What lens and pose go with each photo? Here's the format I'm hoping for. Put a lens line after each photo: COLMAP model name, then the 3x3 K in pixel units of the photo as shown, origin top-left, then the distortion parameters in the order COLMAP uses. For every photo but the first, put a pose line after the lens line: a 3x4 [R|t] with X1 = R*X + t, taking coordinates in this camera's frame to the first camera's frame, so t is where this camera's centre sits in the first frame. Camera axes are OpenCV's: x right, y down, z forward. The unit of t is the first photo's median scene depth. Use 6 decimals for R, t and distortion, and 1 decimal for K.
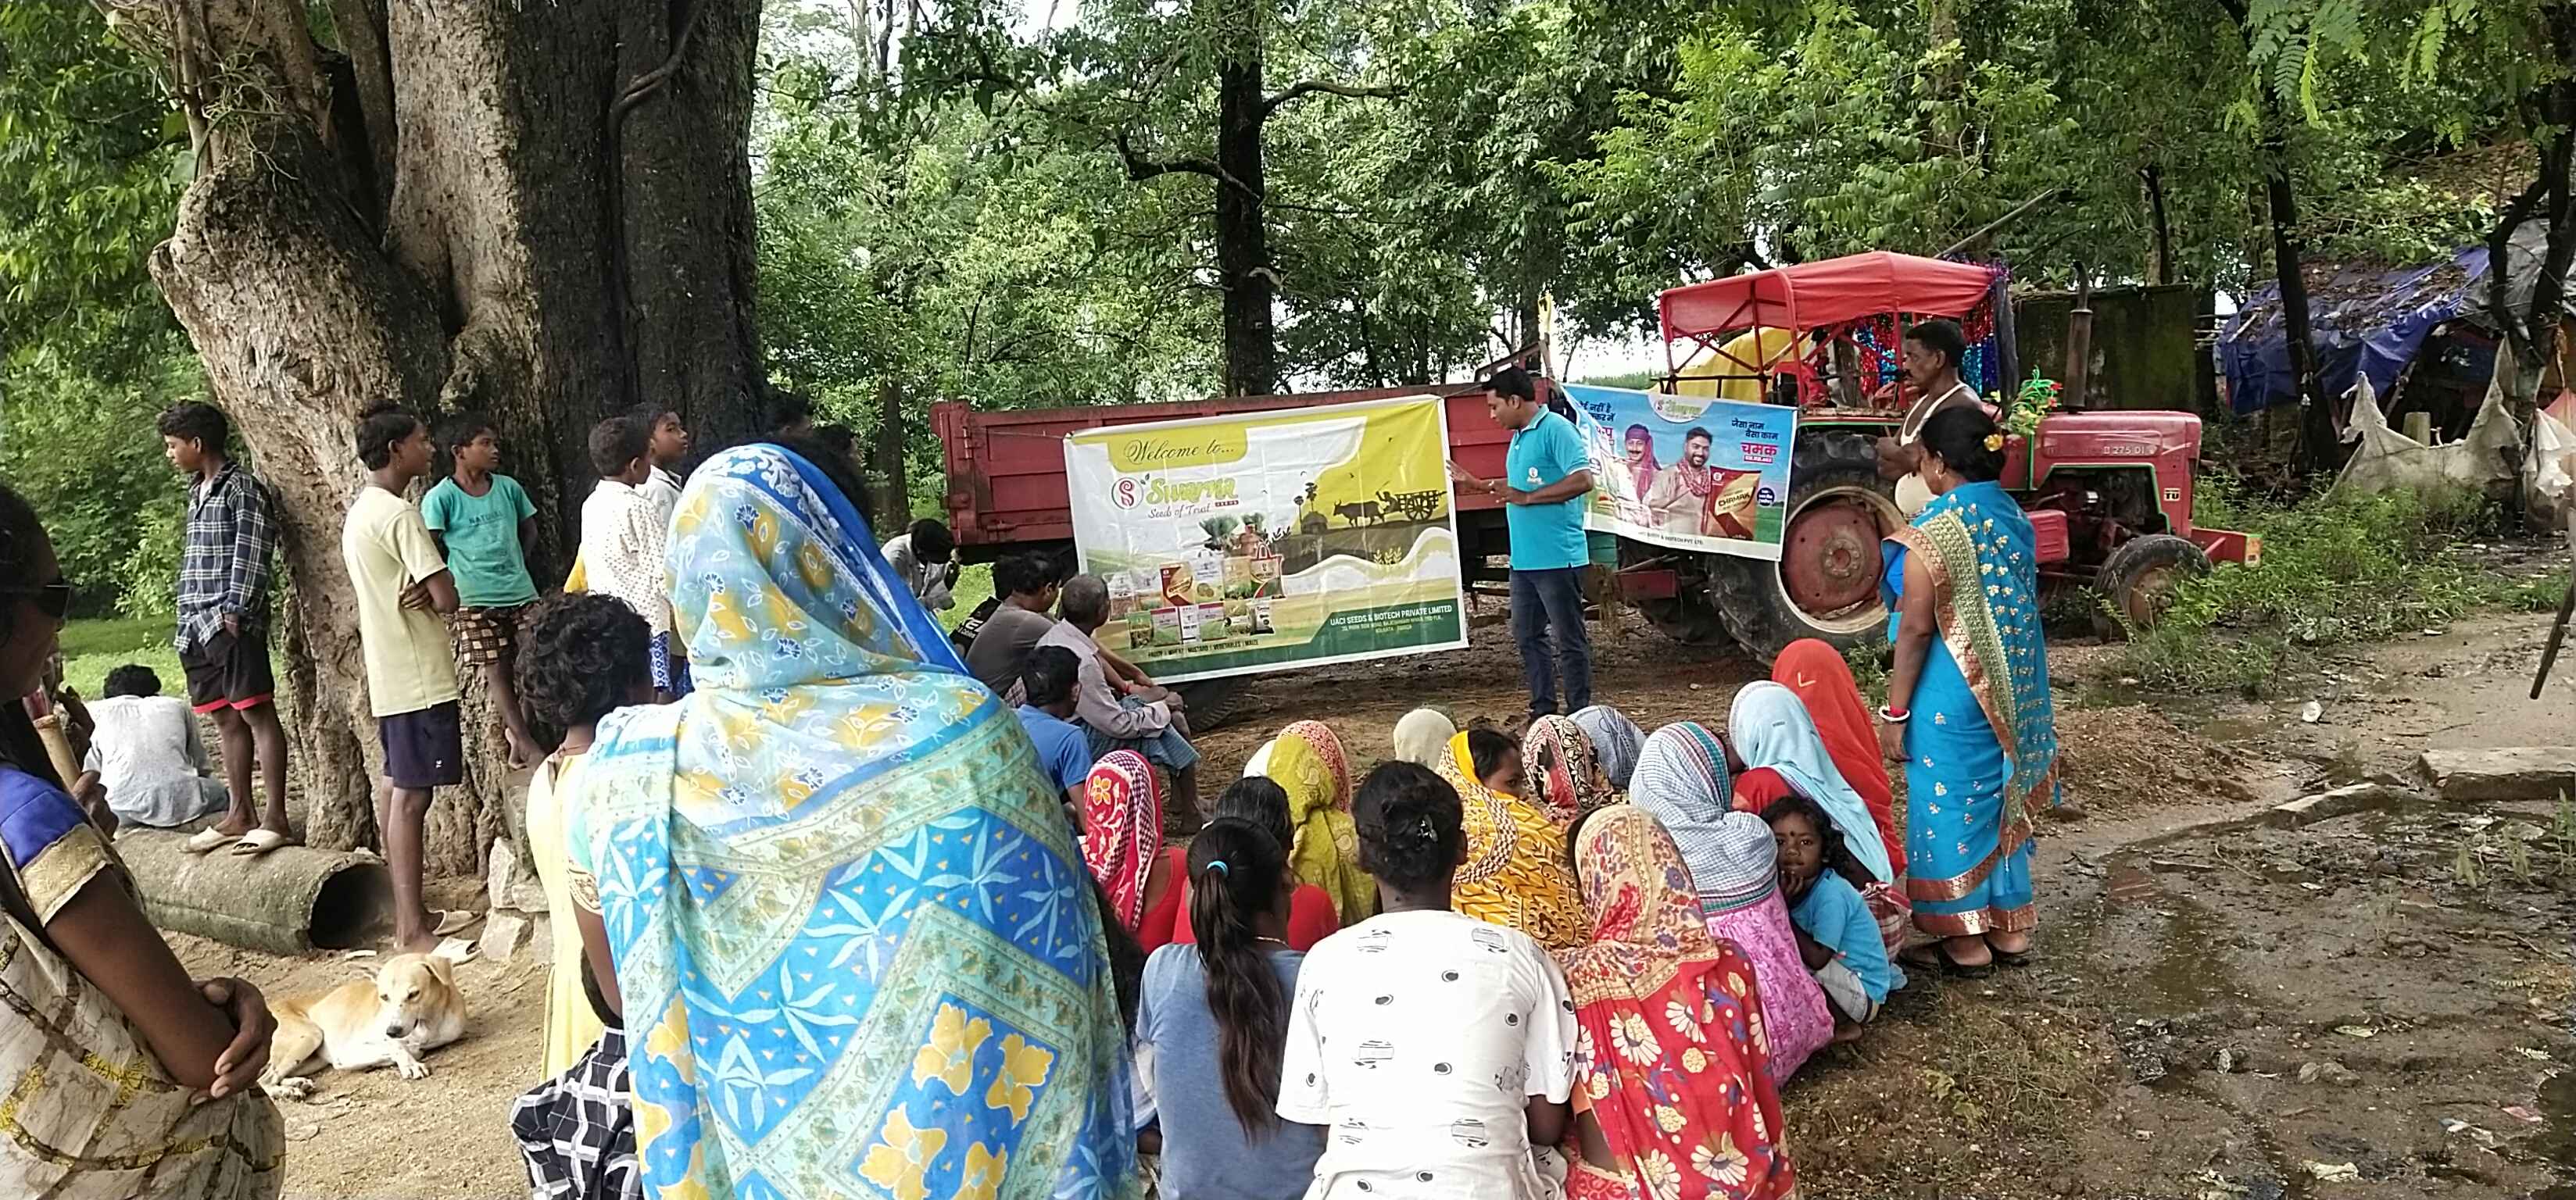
lens RADIAL K [[2090.8, 0, 1344.7], [0, 2090.8, 549.5], [0, 0, 1]] dist [0.089850, -0.205027]
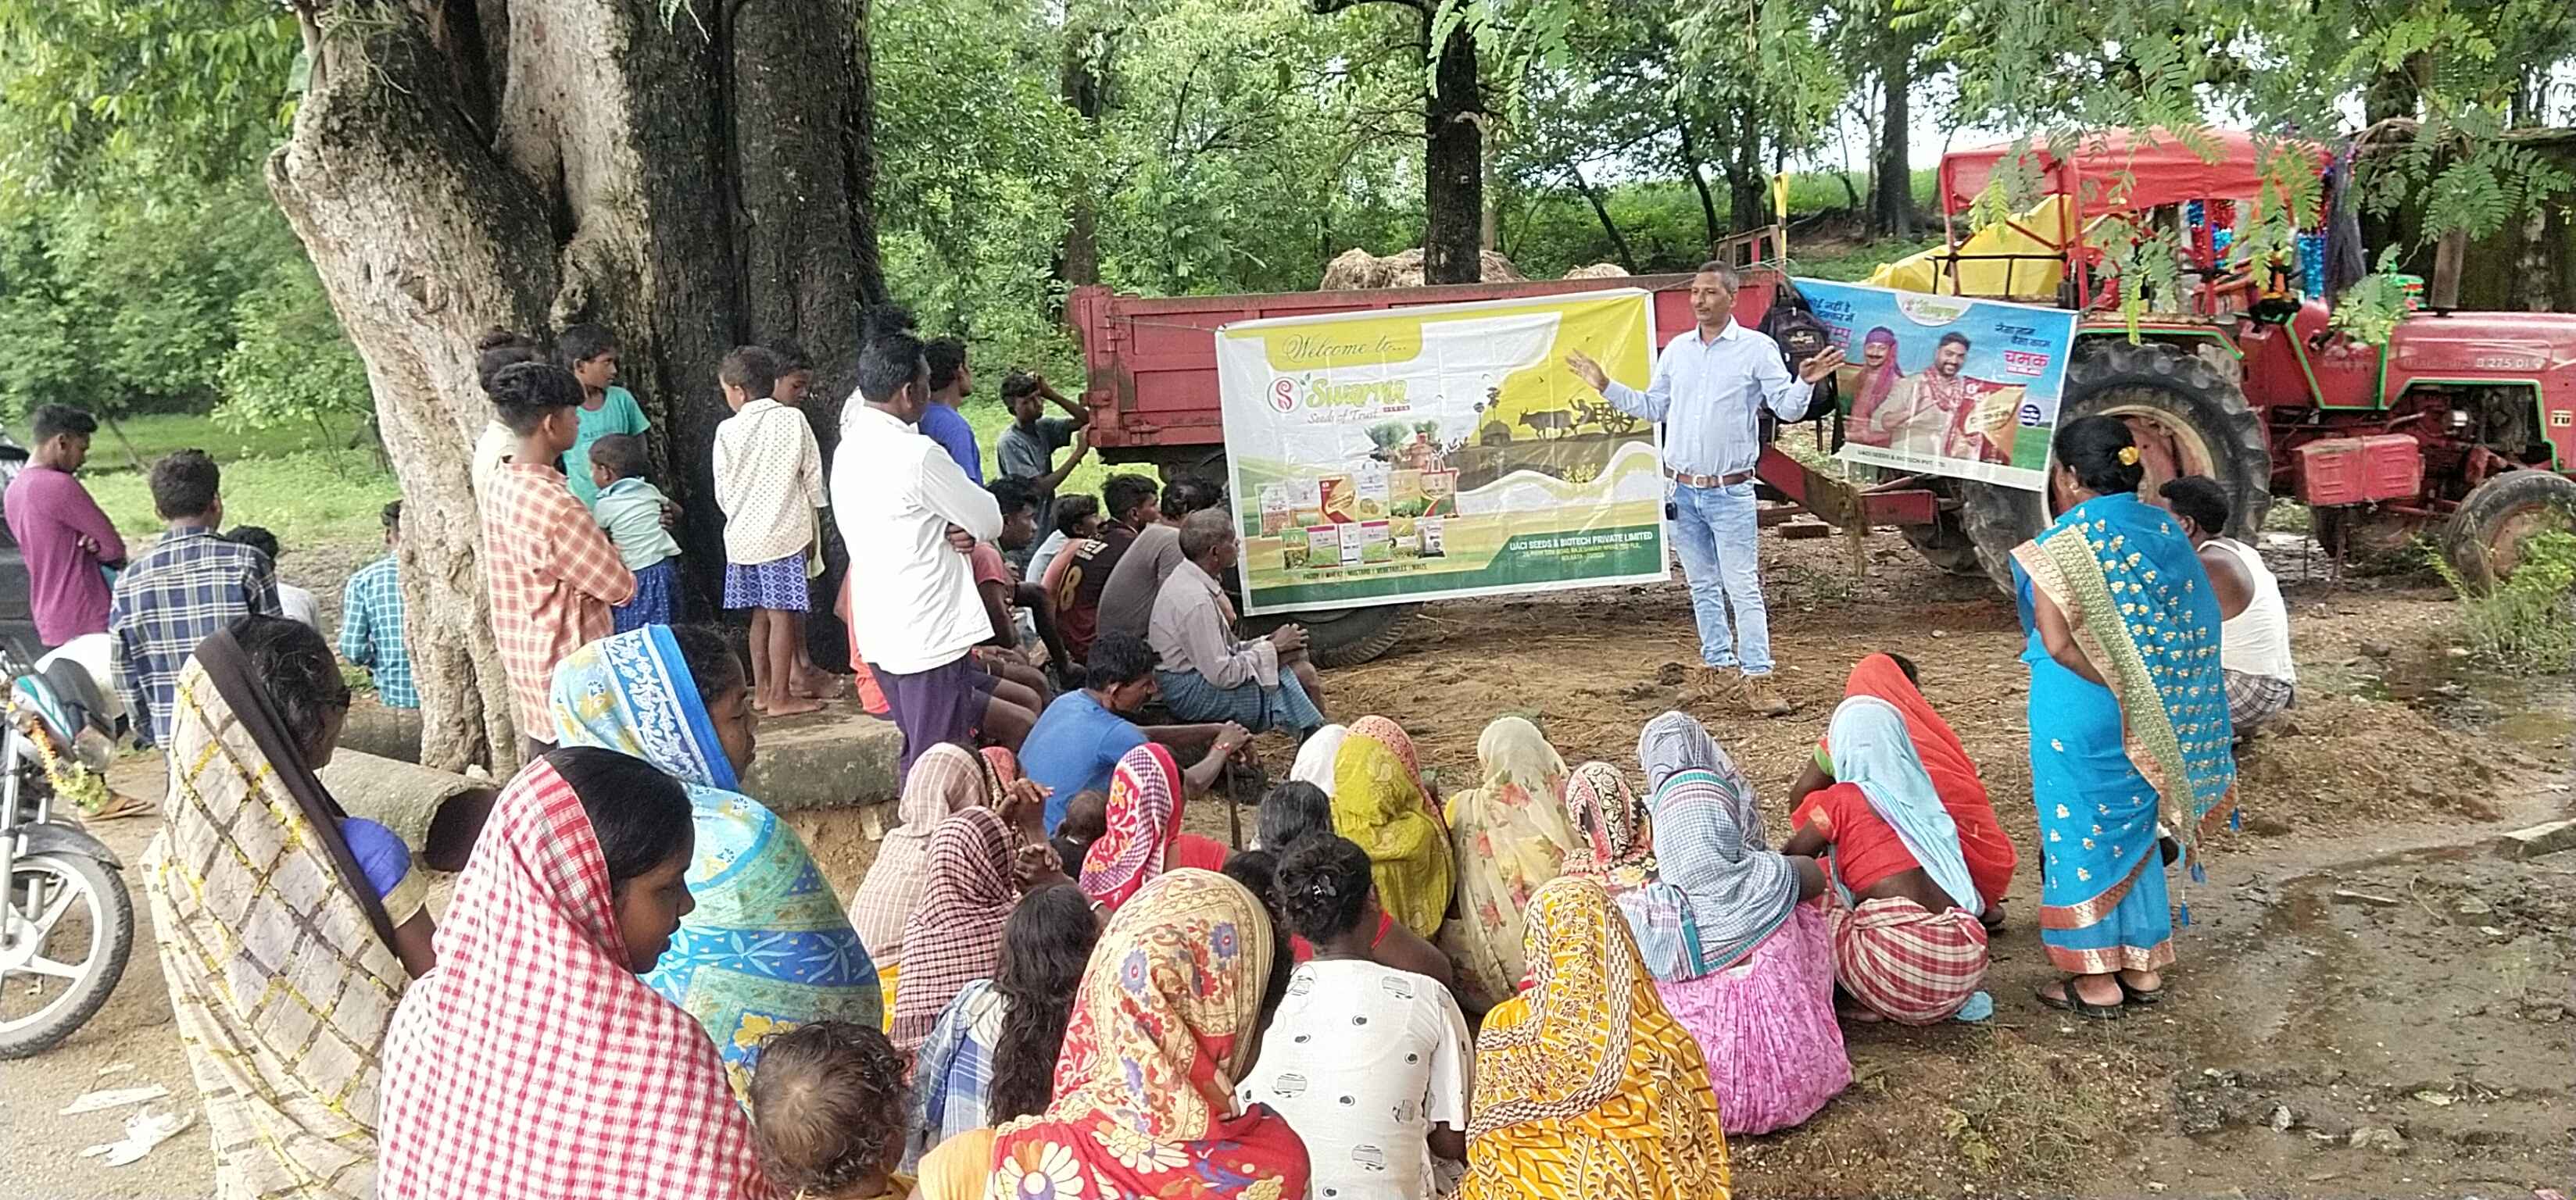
lens RADIAL K [[2694.6, 0, 1288.0], [0, 2694.6, 600.0], [0, 0, 1]] dist [0.009849, 0.014653]
pose [[0.988766, 0.041619, -0.143560, 0.085532], [-0.027871, 0.994944, 0.096483, -0.066060], [0.146850, -0.091398, 0.984927, -0.173987]]
